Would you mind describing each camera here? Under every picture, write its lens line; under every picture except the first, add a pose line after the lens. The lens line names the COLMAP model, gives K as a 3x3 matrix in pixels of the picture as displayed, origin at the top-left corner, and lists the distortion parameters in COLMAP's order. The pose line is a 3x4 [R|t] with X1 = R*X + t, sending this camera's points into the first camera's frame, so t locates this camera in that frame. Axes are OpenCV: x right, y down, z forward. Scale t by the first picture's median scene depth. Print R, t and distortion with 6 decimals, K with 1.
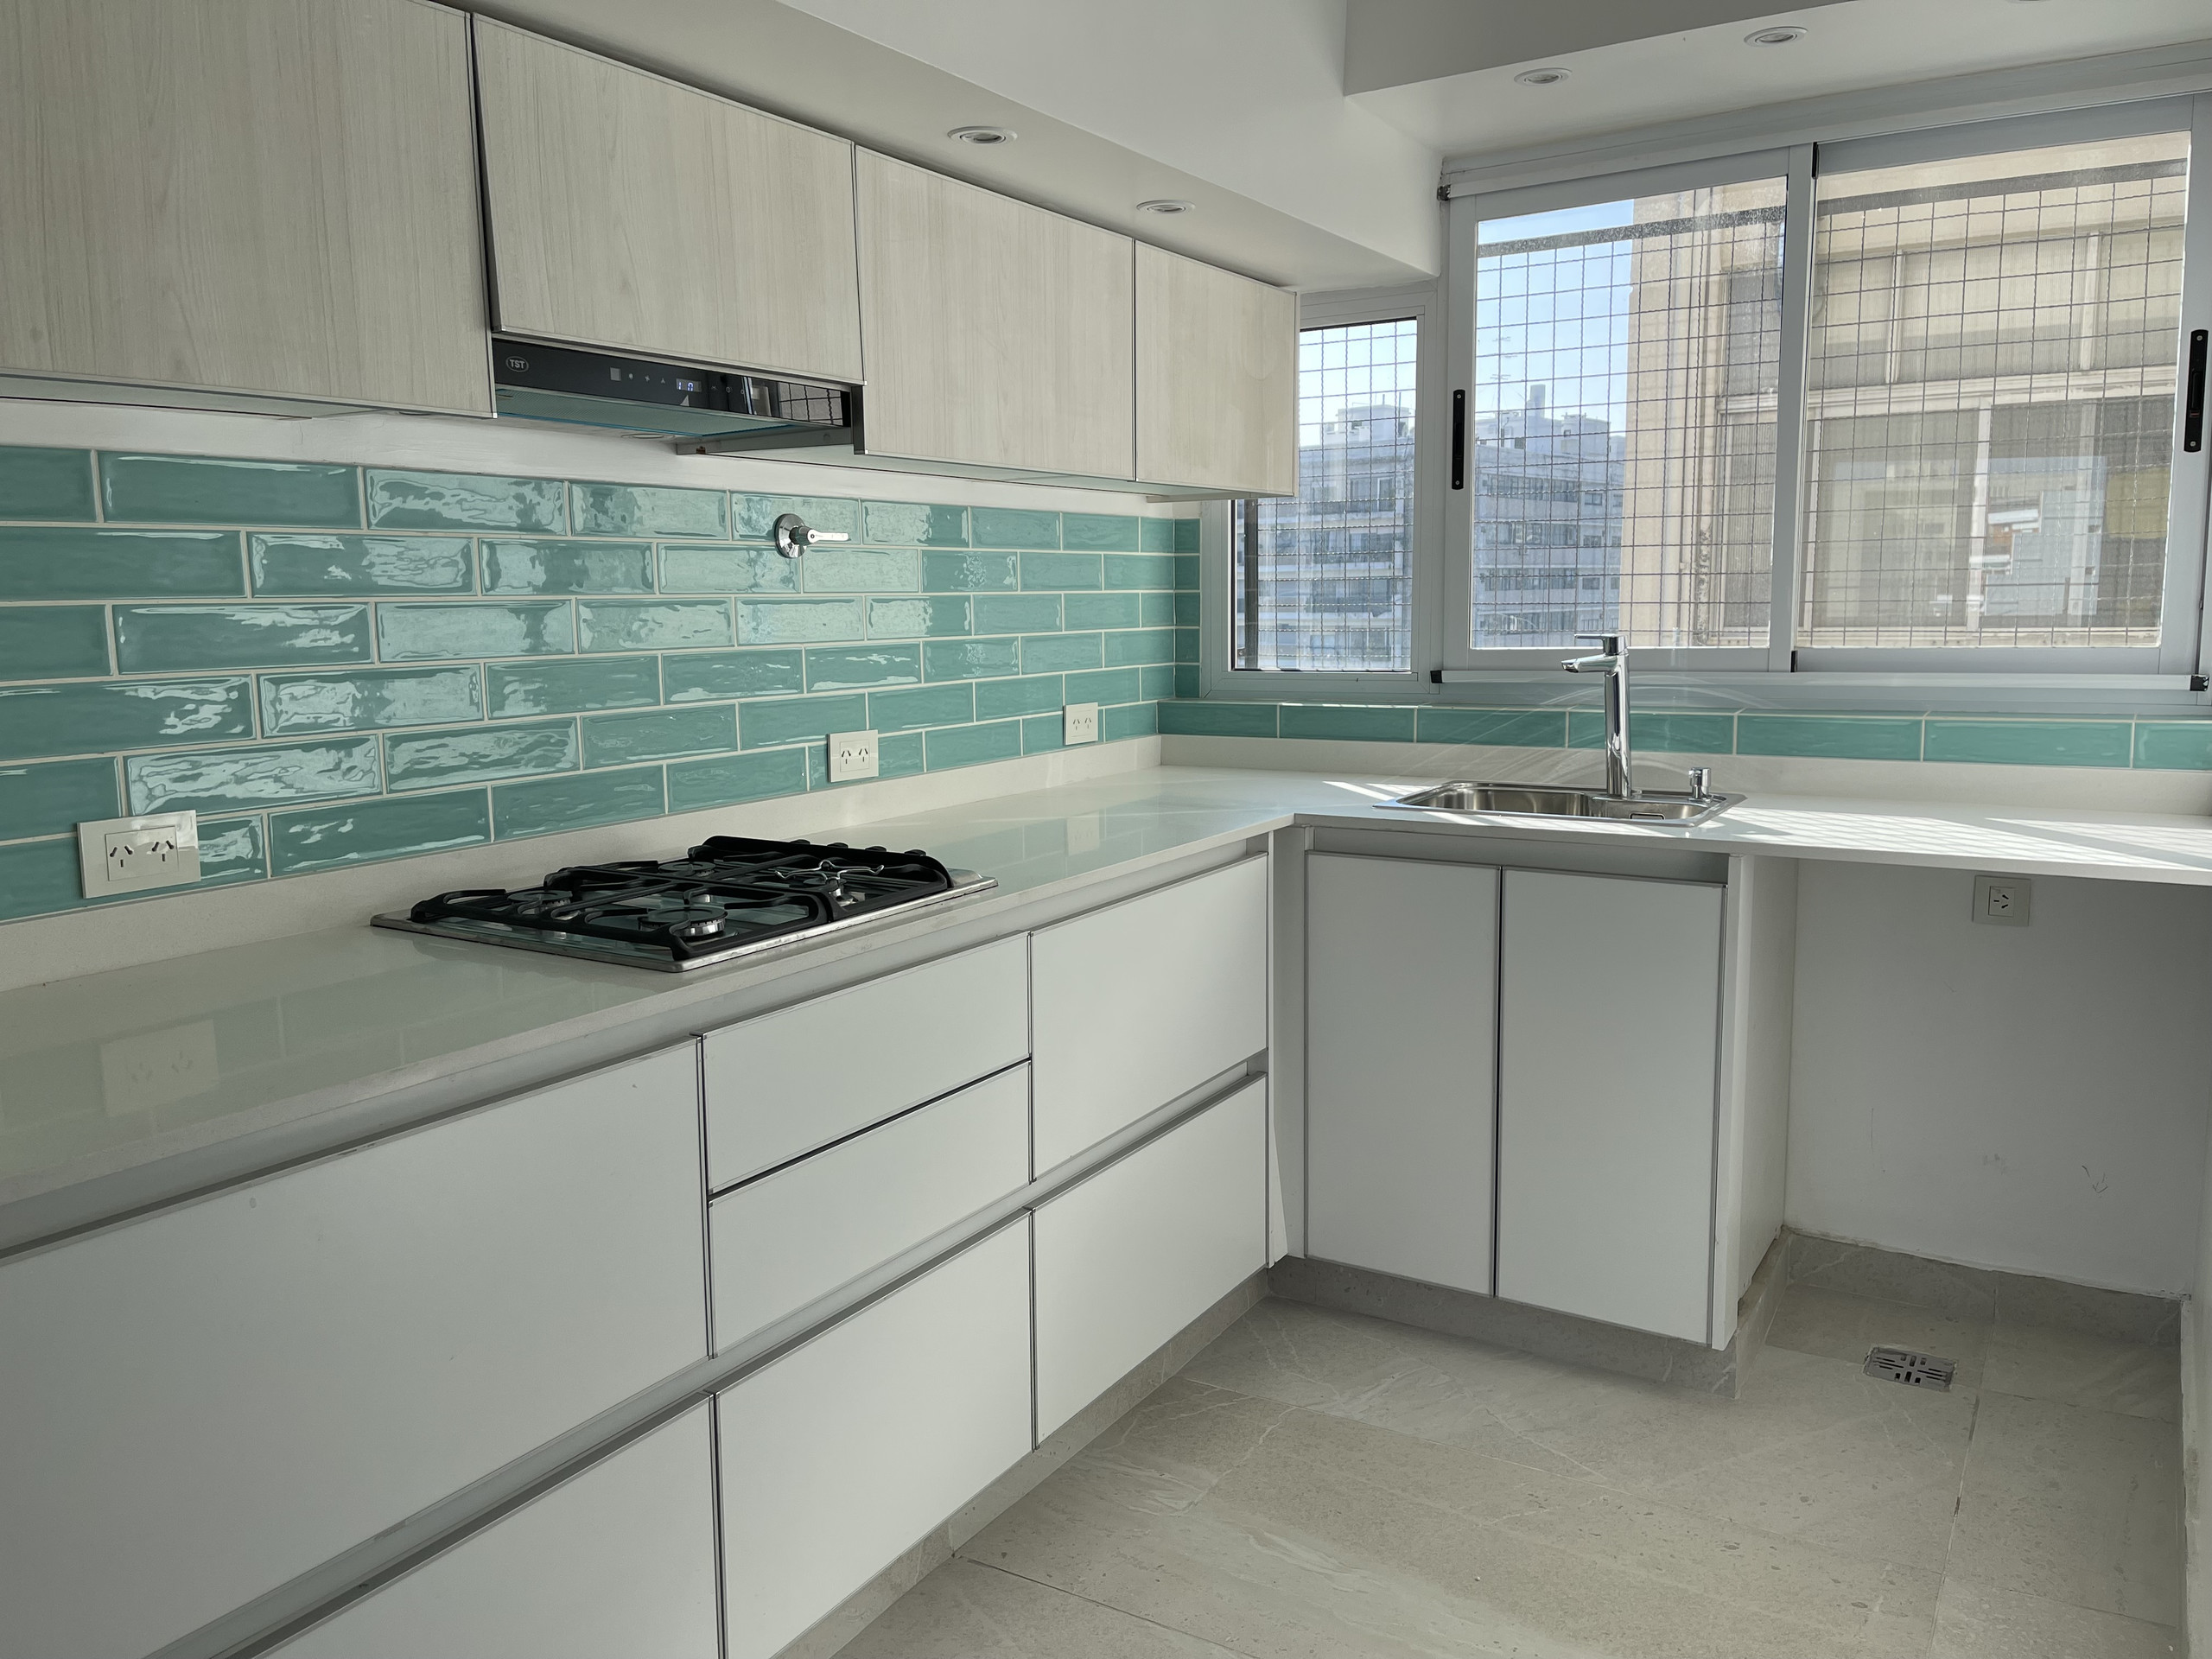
lens RADIAL K [[1655.2, 0, 1113.3], [0, 1655.2, 814.3], [0, 0, 1]] dist [0.075117, -0.088751]
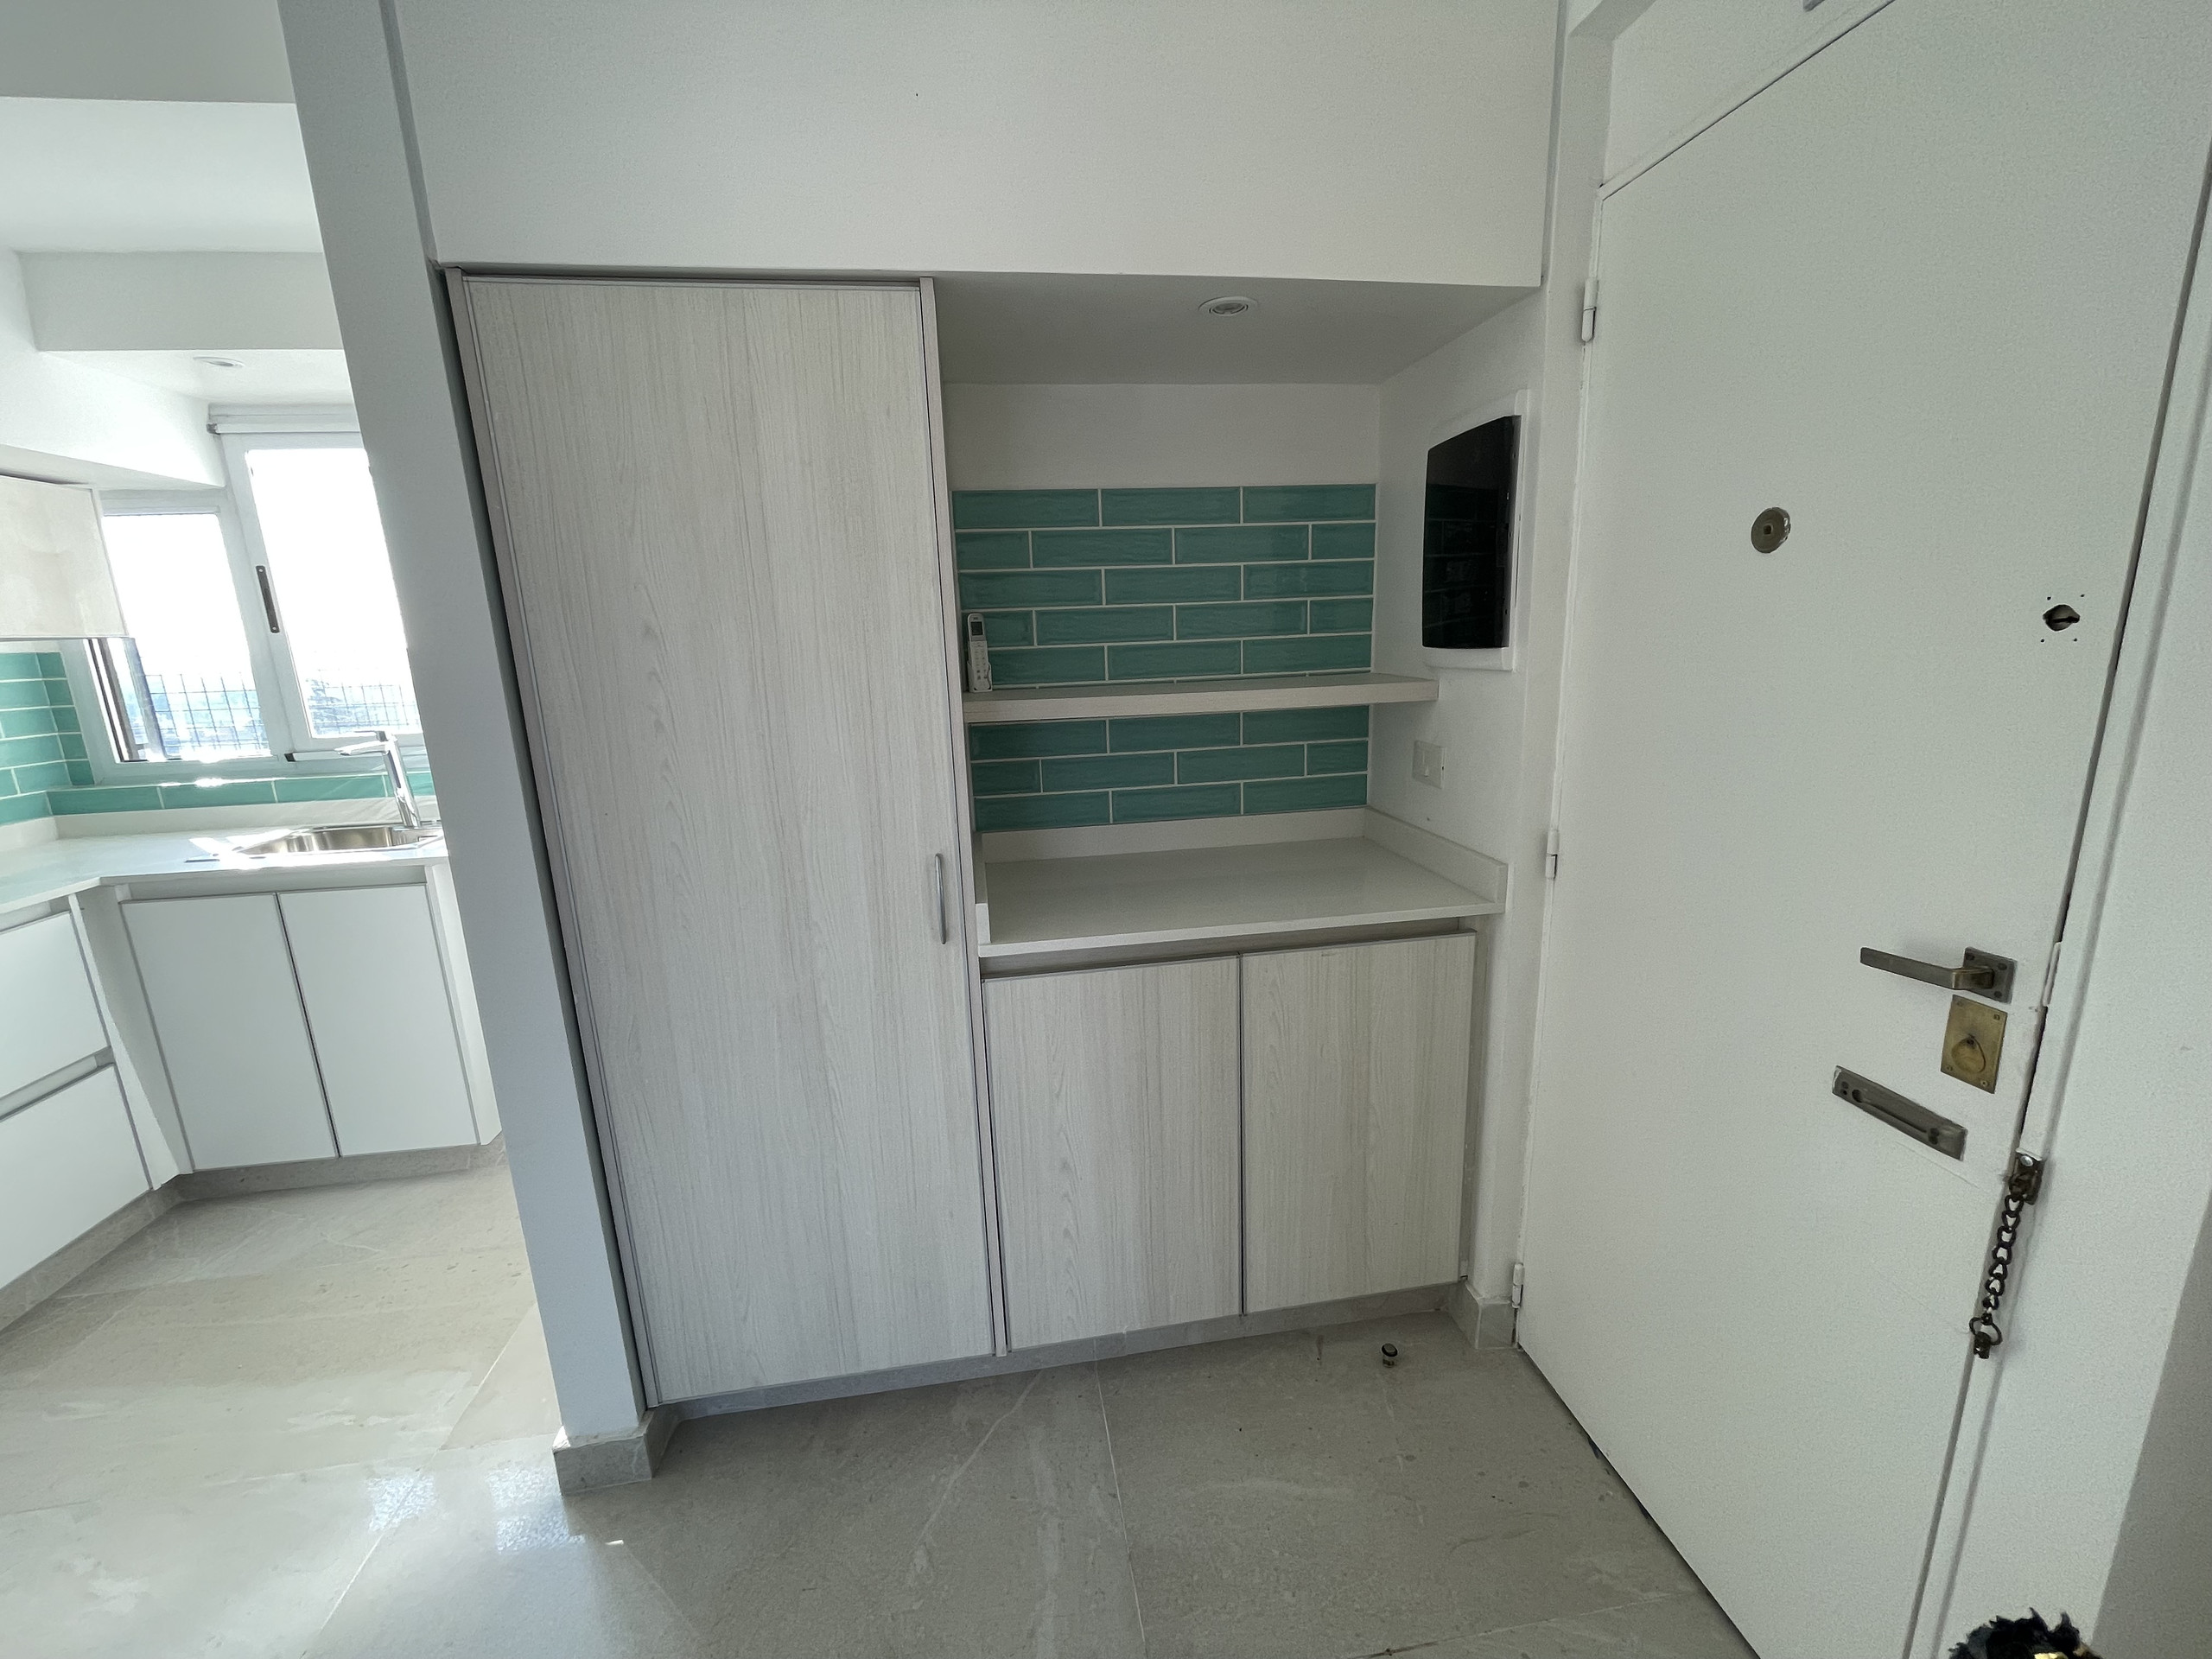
lens RADIAL K [[884.7, 0, 1106.1], [0, 884.7, 822.5], [0, 0, 1]] dist [0.000314, -0.000682]
pose [[0.776215, -0.147976, 0.612857, 0.323599], [0.109000, 0.988925, 0.100725, -0.029353], [-0.620975, -0.011382, 0.783748, -0.105398]]
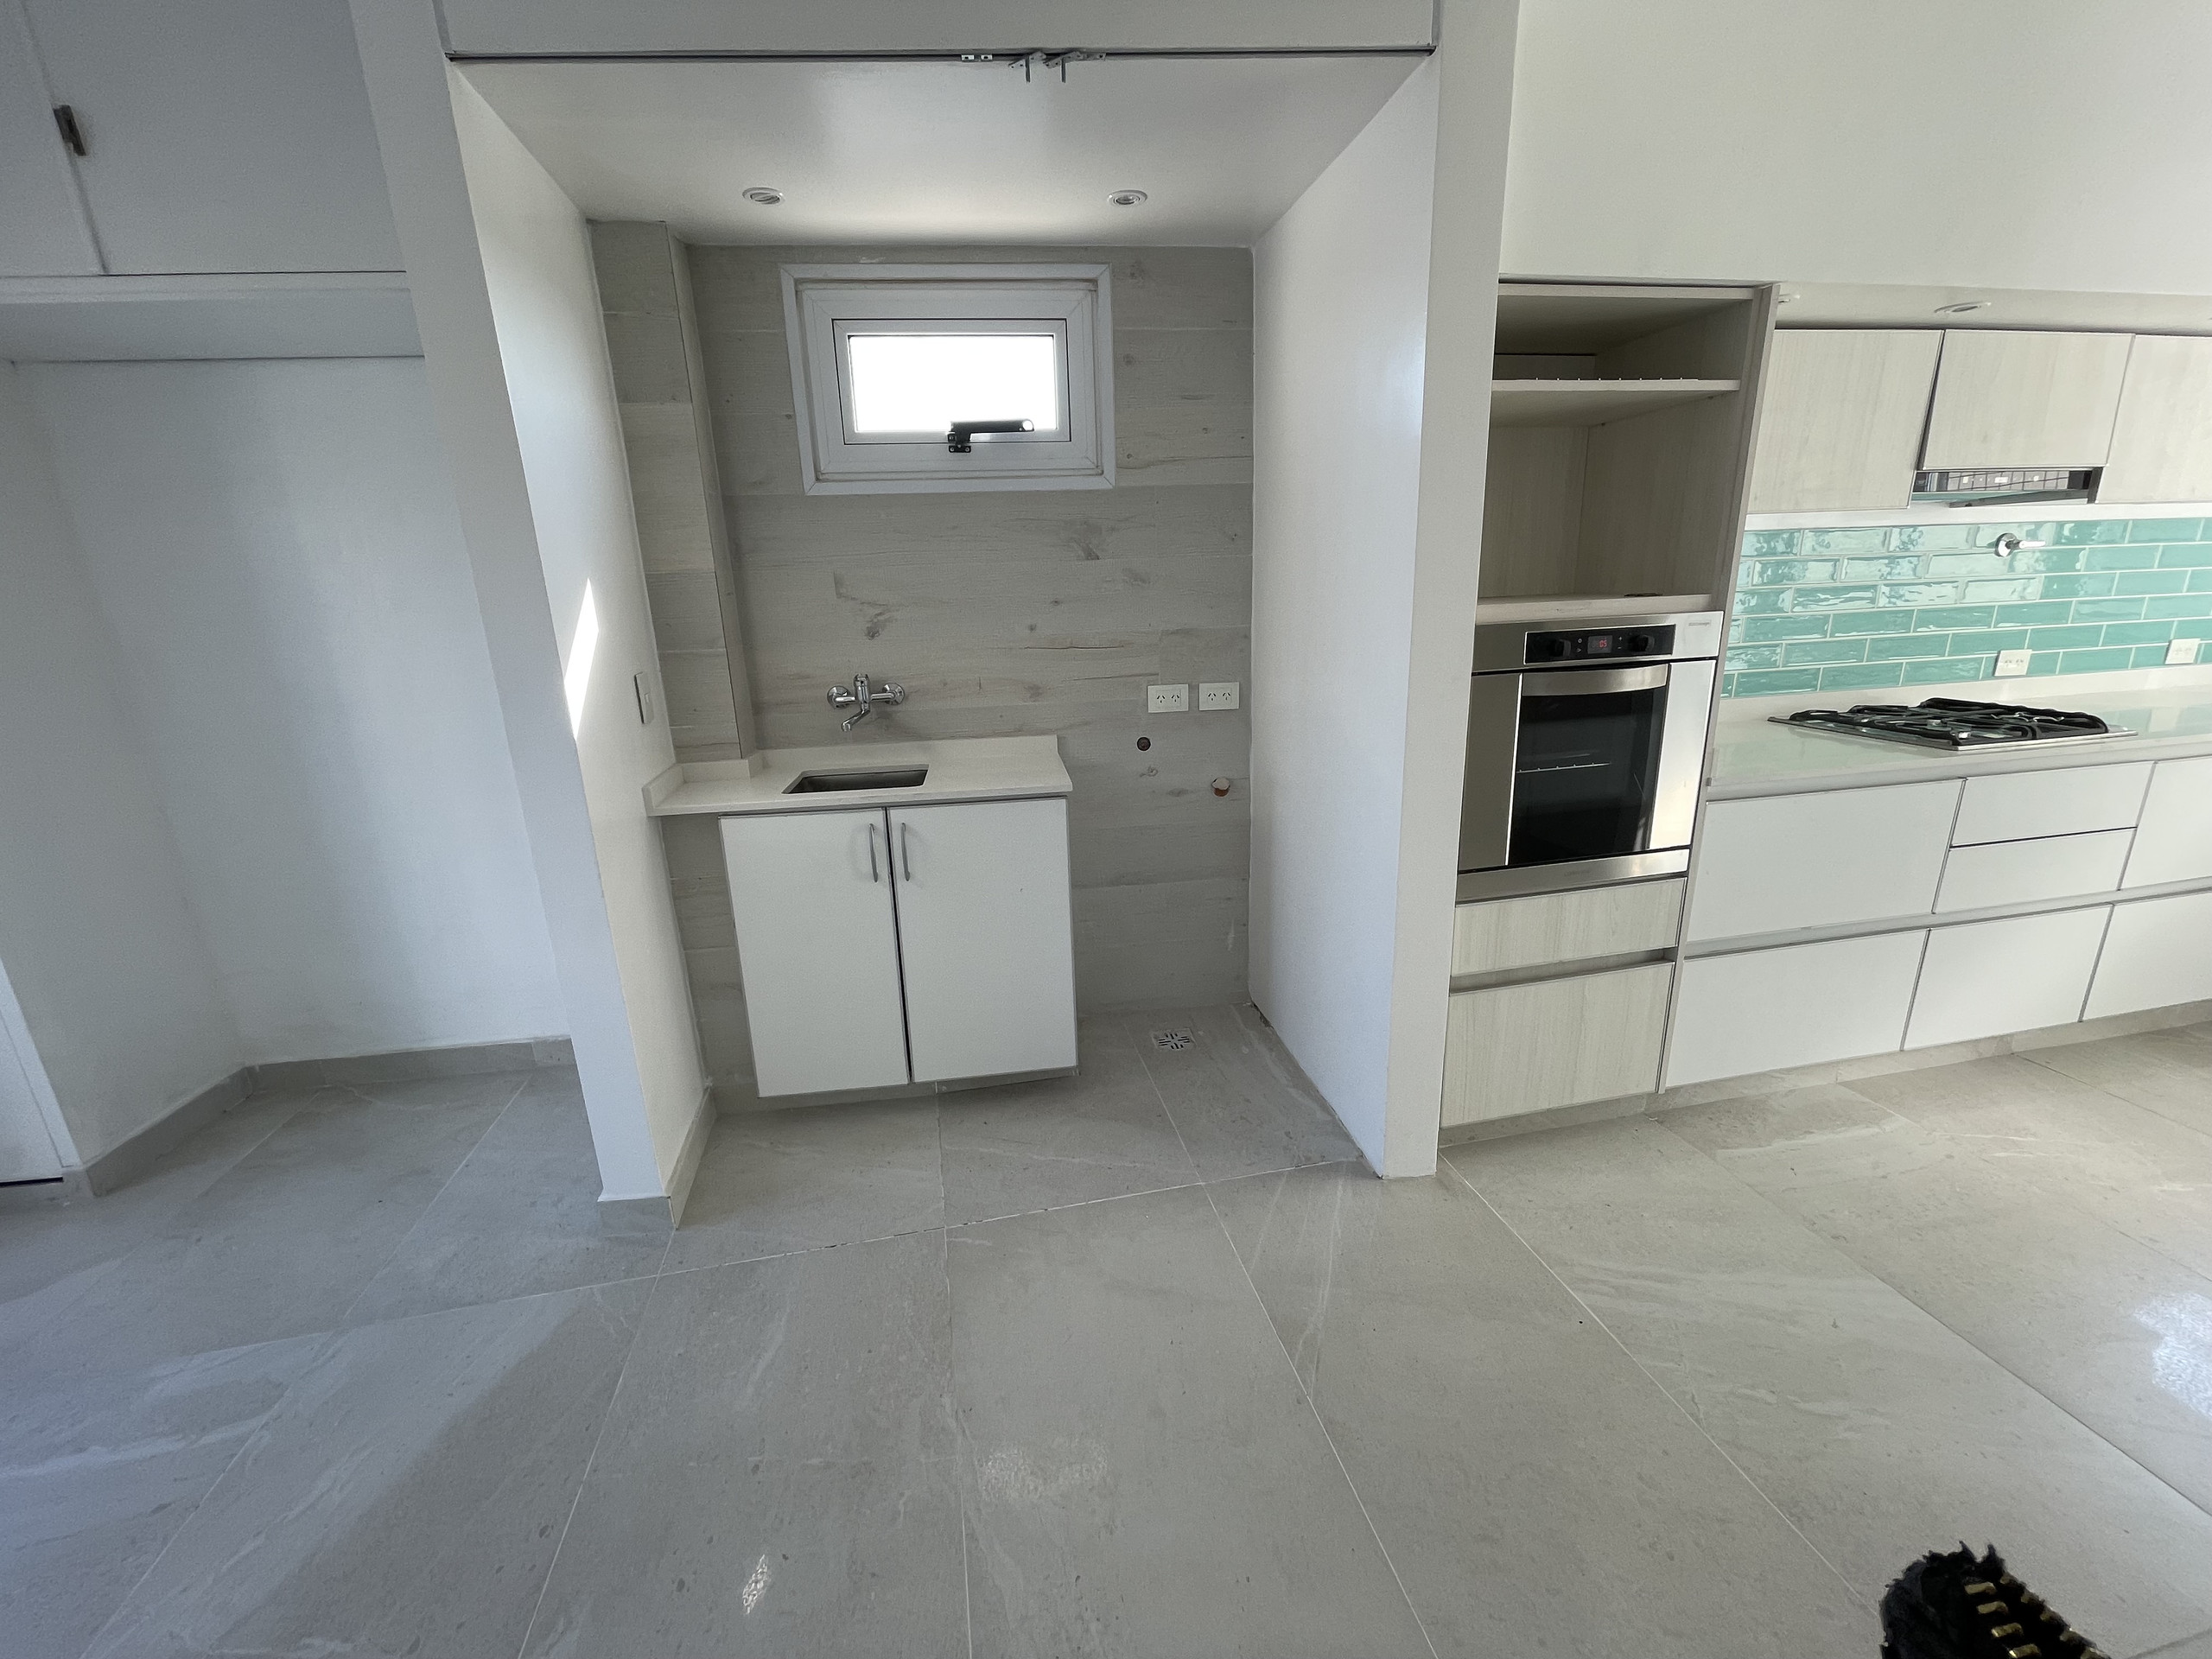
lens RADIAL K [[884.7, 0, 1096.9], [0, 884.7, 828.5], [0, 0, 1]] dist [0.000314, -0.000682]
pose [[0.675382, 0.185610, -0.713728, -0.108859], [-0.070754, 0.979653, 0.187813, 0.034656], [0.734066, -0.076346, 0.674772, -0.468359]]
